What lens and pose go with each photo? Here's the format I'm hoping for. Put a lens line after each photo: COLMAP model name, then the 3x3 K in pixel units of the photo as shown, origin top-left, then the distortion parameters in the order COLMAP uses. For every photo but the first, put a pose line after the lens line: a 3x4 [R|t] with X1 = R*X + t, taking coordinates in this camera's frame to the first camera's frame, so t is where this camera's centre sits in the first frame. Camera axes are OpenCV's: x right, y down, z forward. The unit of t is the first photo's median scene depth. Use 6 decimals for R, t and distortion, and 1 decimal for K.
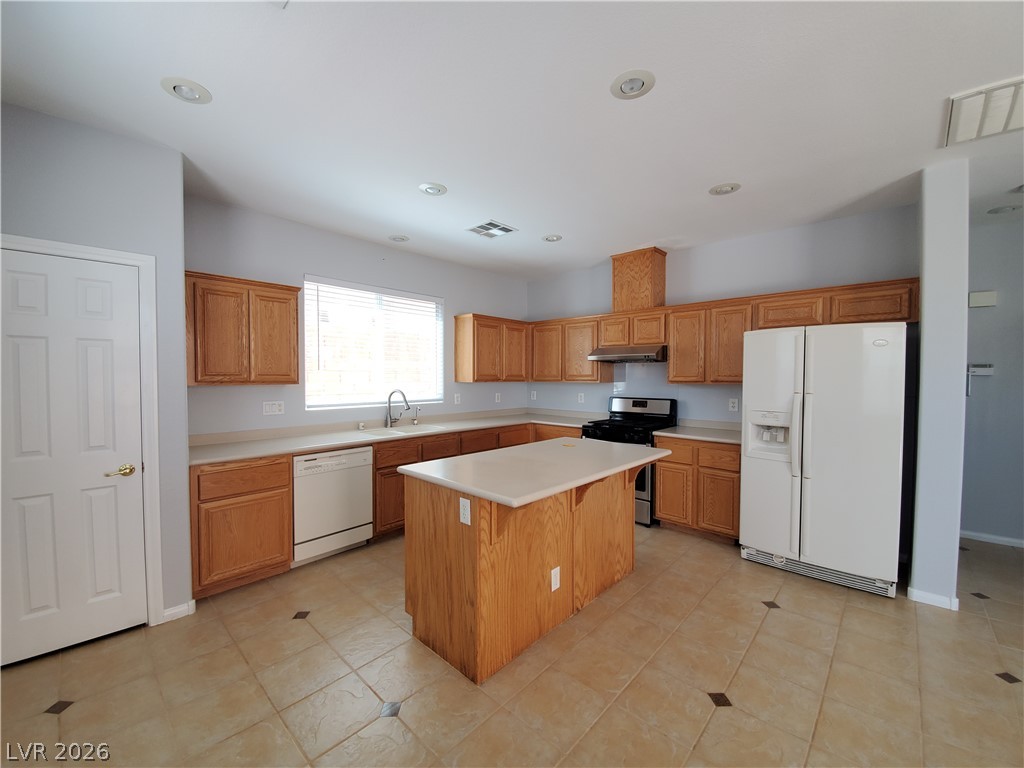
lens RADIAL K [[413.0, 0, 513.2], [0, 413.0, 384.8], [0, 0, 1]] dist [-0.009729, -0.002500]
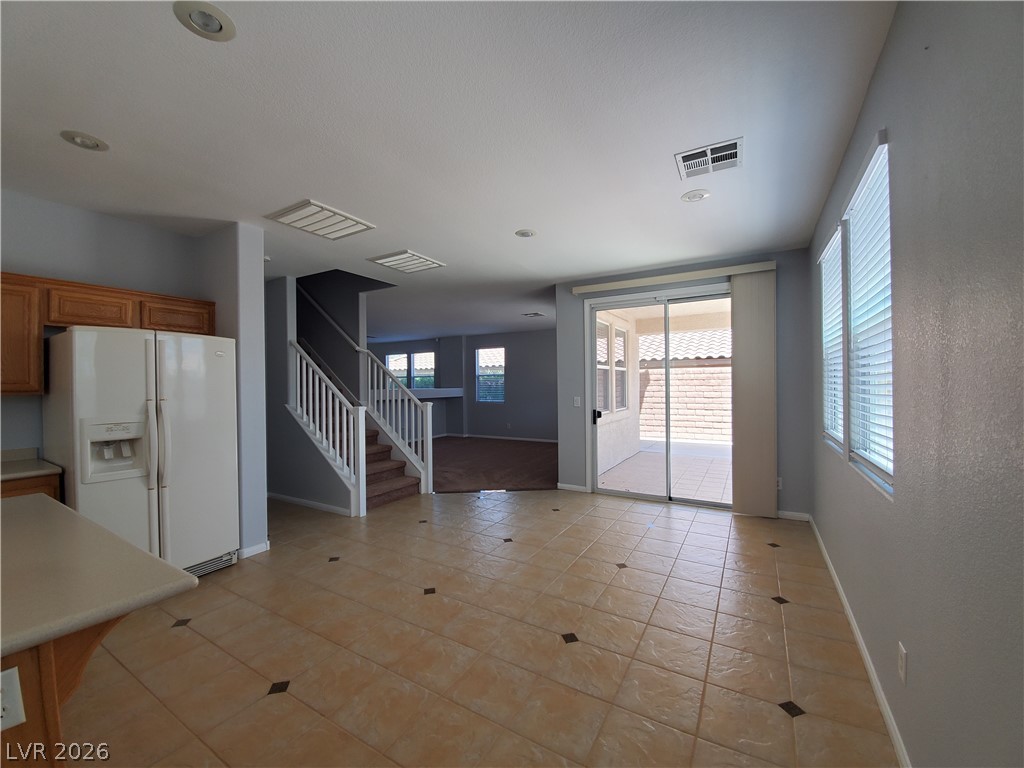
lens RADIAL K [[413.0, 0, 515.0], [0, 413.0, 387.8], [0, 0, 1]] dist [-0.009729, -0.002500]
pose [[-0.209235, -0.007911, 0.977833, -0.400692], [0.031743, 0.999385, 0.014877, 0.004137], [-0.977350, 0.034152, -0.208855, 0.378573]]
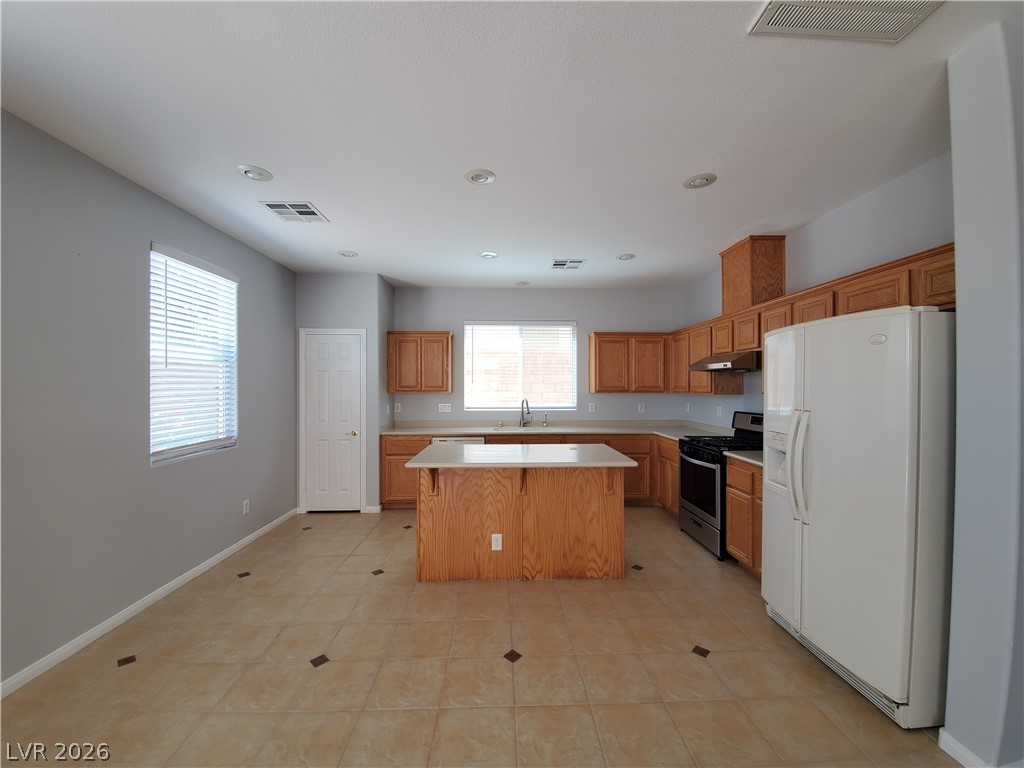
lens RADIAL K [[413.0, 0, 513.9], [0, 413.0, 383.9], [0, 0, 1]] dist [-0.009729, -0.002500]
pose [[0.698863, -0.006370, -0.715227, 0.869663], [-0.013473, 0.999666, -0.022068, -0.004593], [0.715129, 0.025059, 0.698544, 0.085345]]
